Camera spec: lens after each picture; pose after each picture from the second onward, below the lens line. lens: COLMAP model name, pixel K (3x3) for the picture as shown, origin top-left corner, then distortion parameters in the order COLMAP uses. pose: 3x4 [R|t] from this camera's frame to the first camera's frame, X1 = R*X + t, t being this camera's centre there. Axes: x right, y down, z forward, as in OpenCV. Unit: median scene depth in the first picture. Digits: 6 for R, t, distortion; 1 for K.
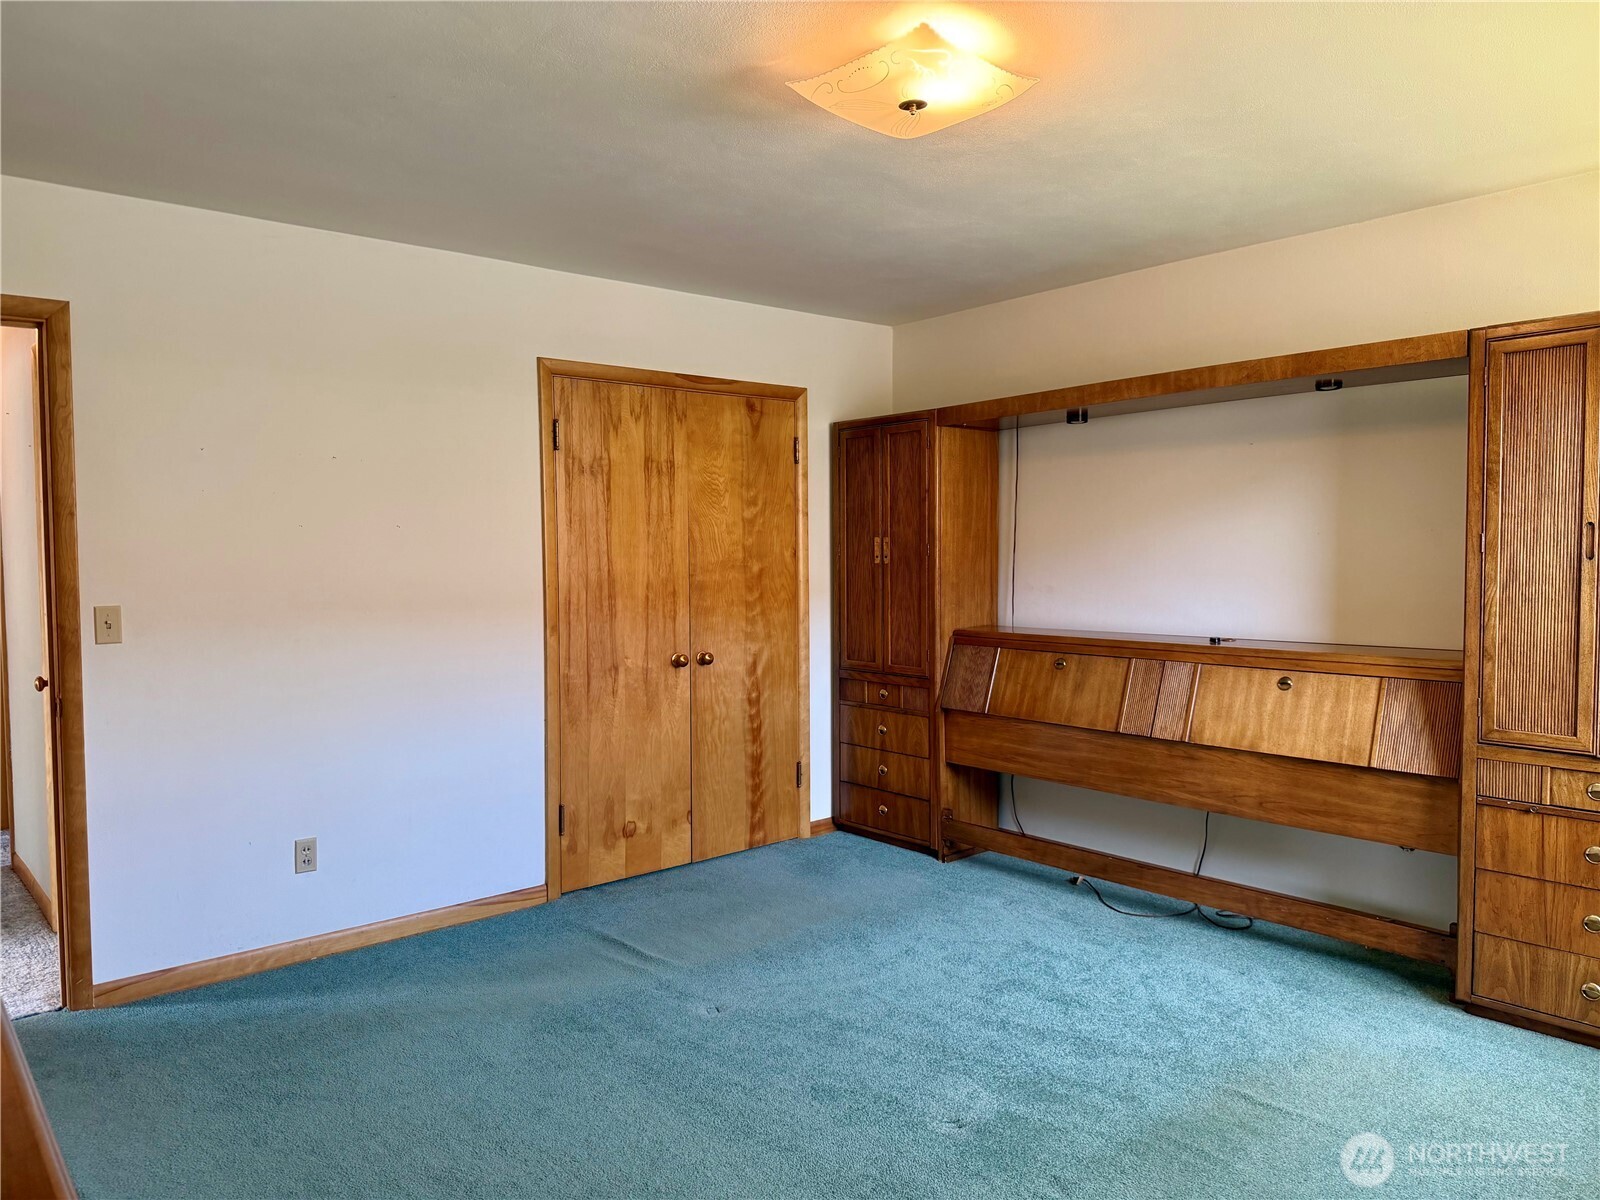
lens RADIAL K [[1122.3, 0, 796.3], [0, 1122.3, 598.4], [0, 0, 1]] dist [0.112001, -0.176247]
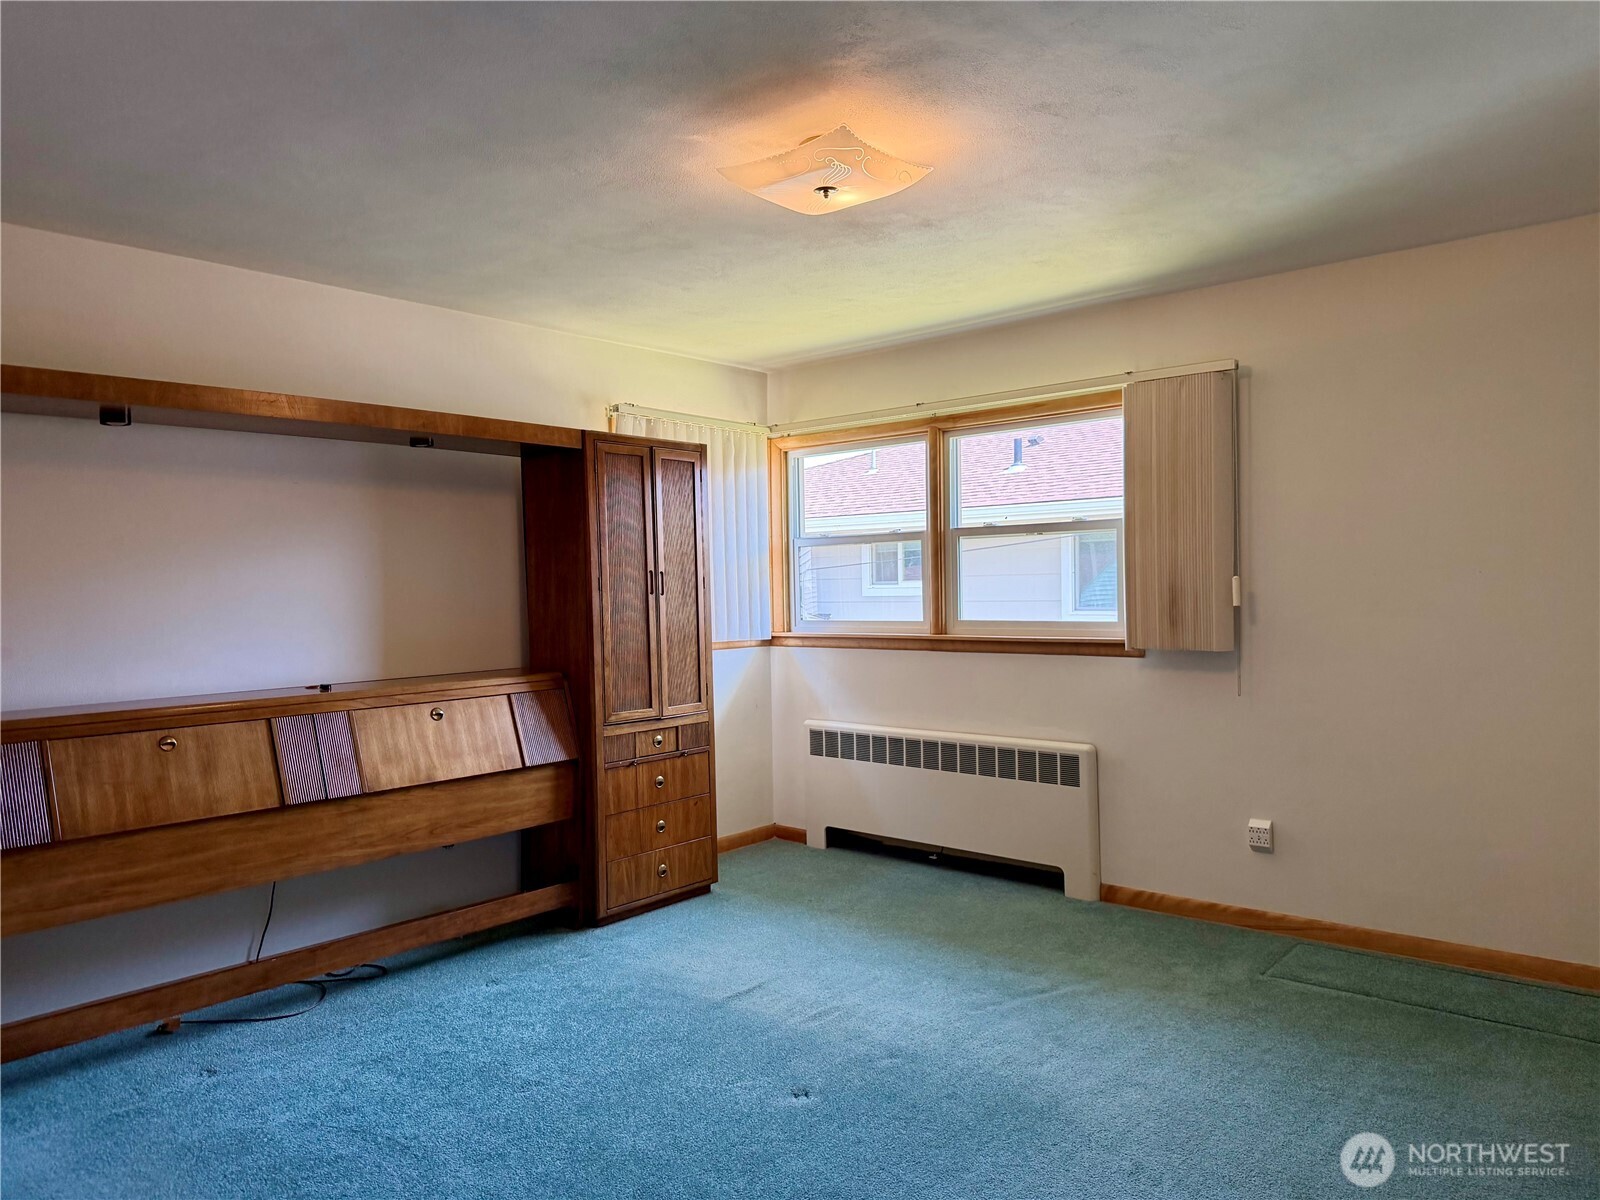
lens RADIAL K [[1122.3, 0, 796.3], [0, 1122.3, 598.4], [0, 0, 1]] dist [0.112001, -0.176247]
pose [[-0.146868, 0.001174, 0.989155, -0.670150], [0.062824, 0.997991, 0.008144, -0.021451], [-0.987159, 0.063339, -0.146646, 0.798601]]
